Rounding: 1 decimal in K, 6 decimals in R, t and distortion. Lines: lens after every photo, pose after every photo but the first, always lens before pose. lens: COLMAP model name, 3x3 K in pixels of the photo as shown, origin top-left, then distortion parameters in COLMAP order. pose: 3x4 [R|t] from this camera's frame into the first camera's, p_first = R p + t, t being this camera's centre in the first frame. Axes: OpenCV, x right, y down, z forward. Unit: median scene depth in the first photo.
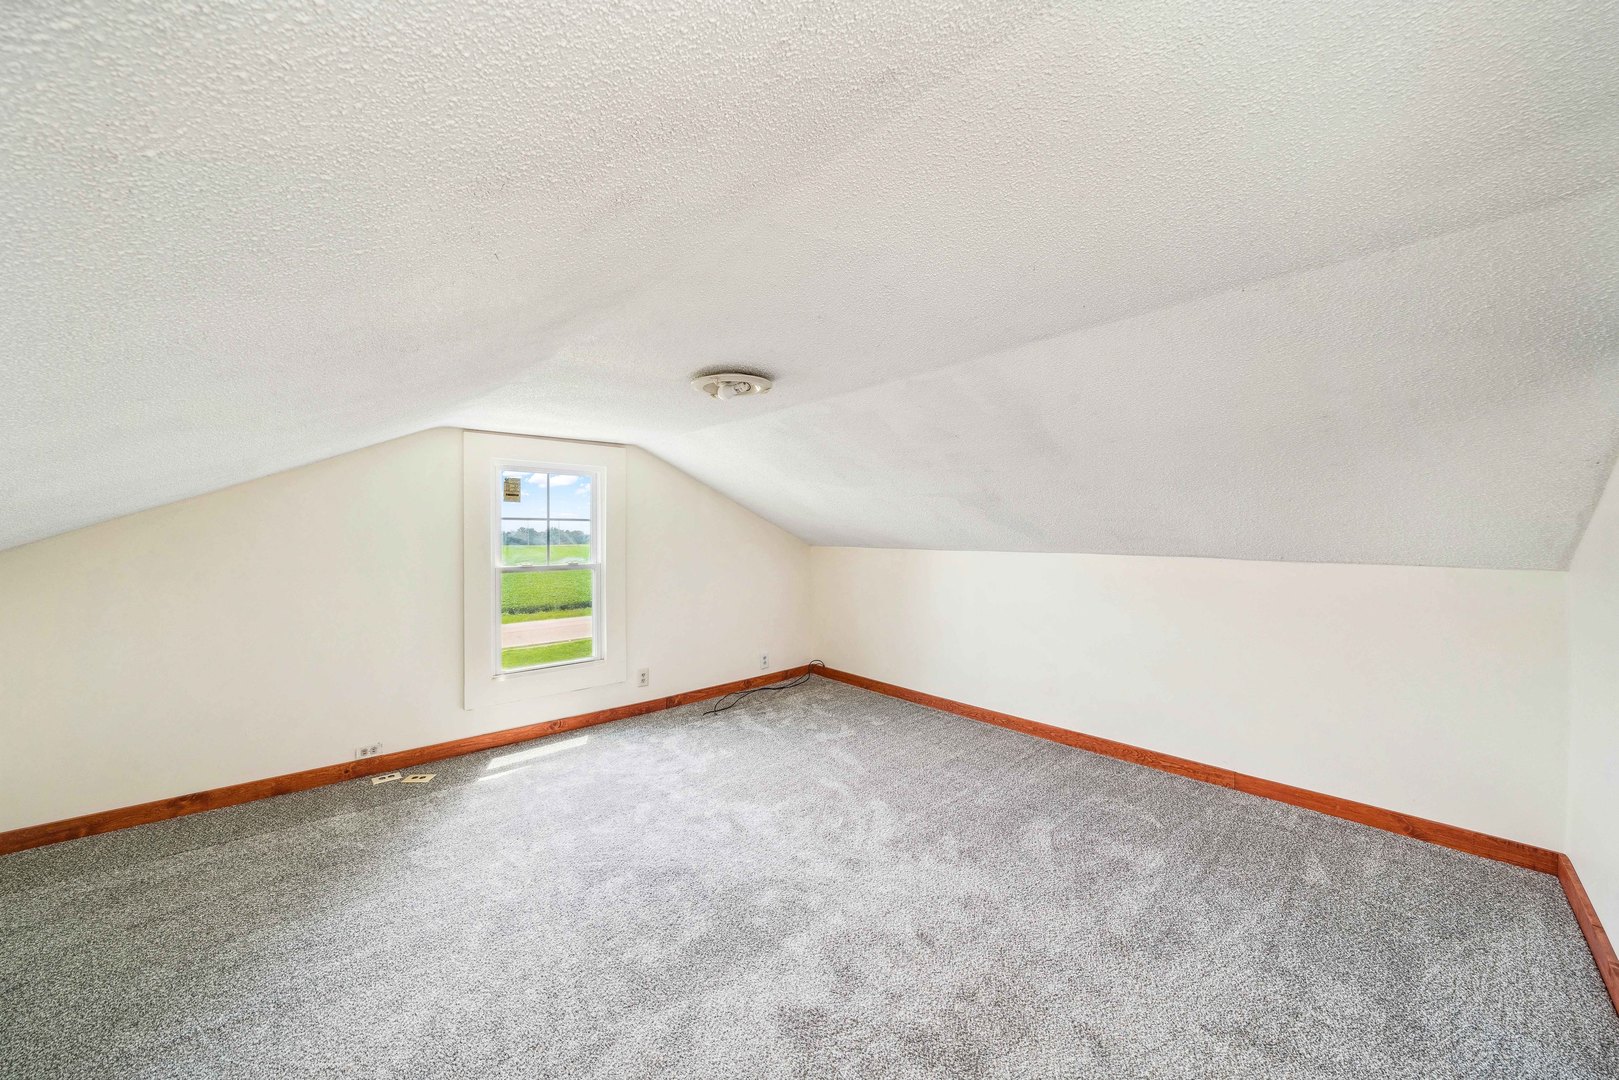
lens RADIAL K [[555.0, 0, 803.8], [0, 555.0, 531.1], [0, 0, 1]] dist [-0.001093, -0.000117]
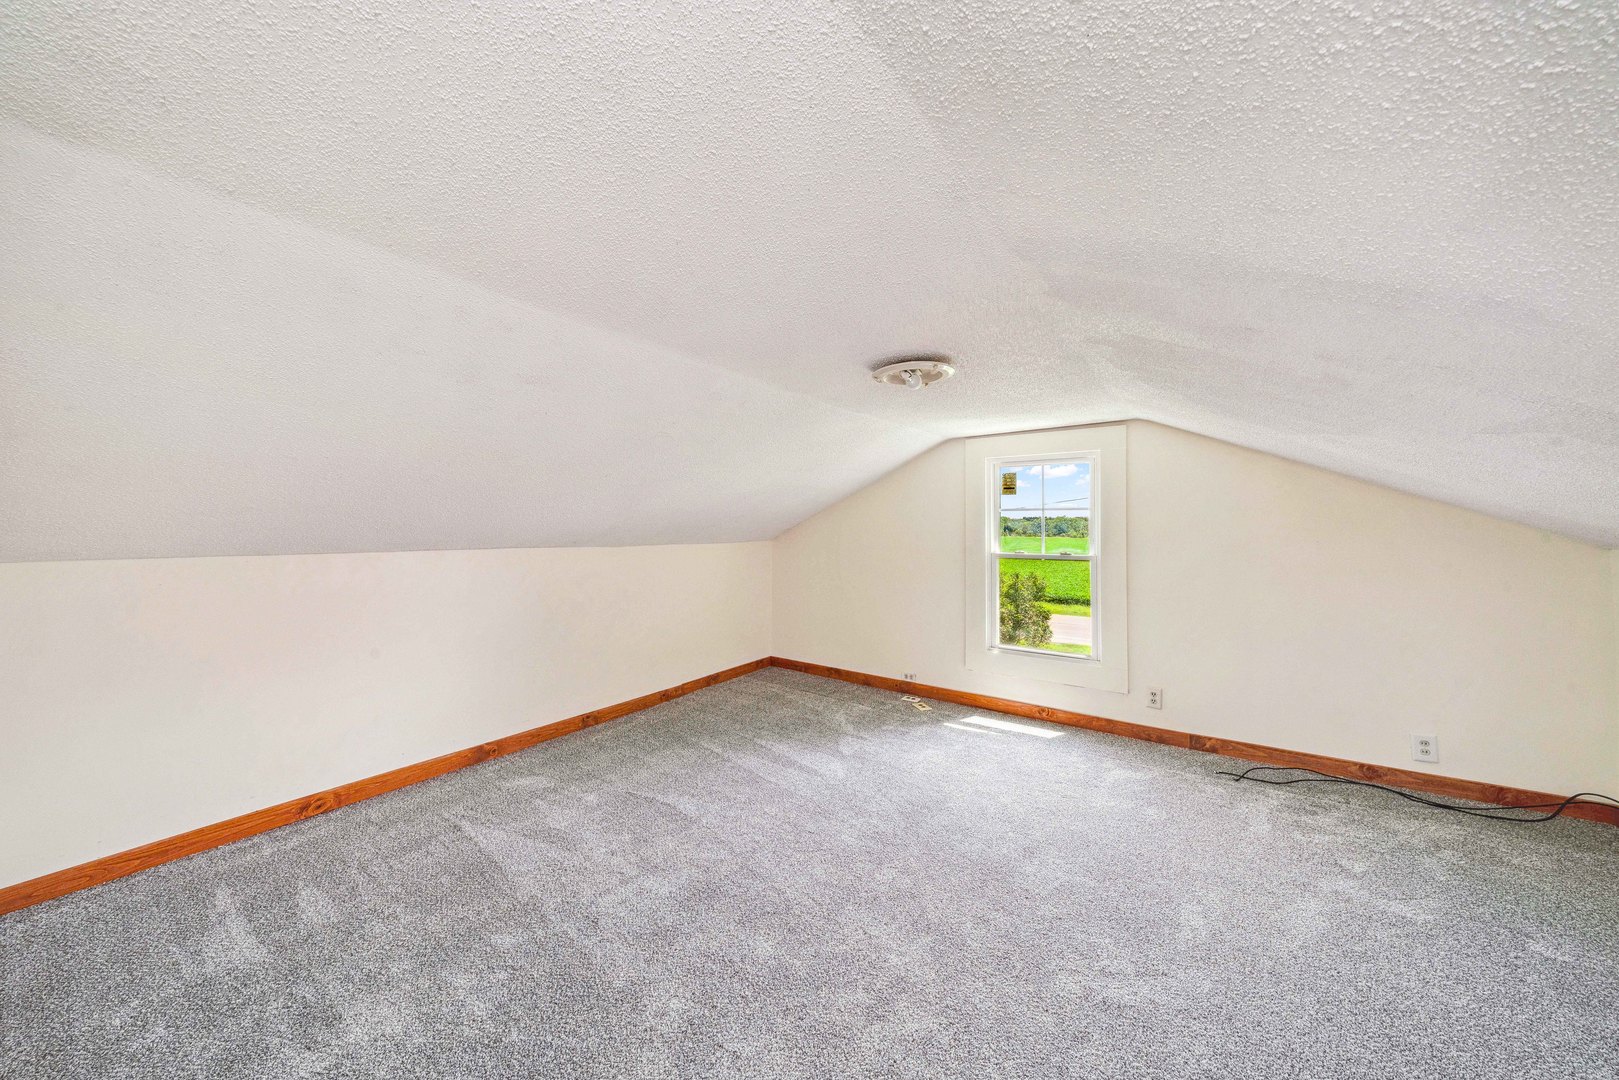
lens RADIAL K [[555.0, 0, 803.8], [0, 555.0, 531.1], [0, 0, 1]] dist [-0.001093, -0.000117]
pose [[0.230580, 0.009824, -0.973004, 0.430454], [0.002294, 0.999941, 0.010640, 0.006268], [0.973051, -0.004685, 0.230544, 0.332469]]
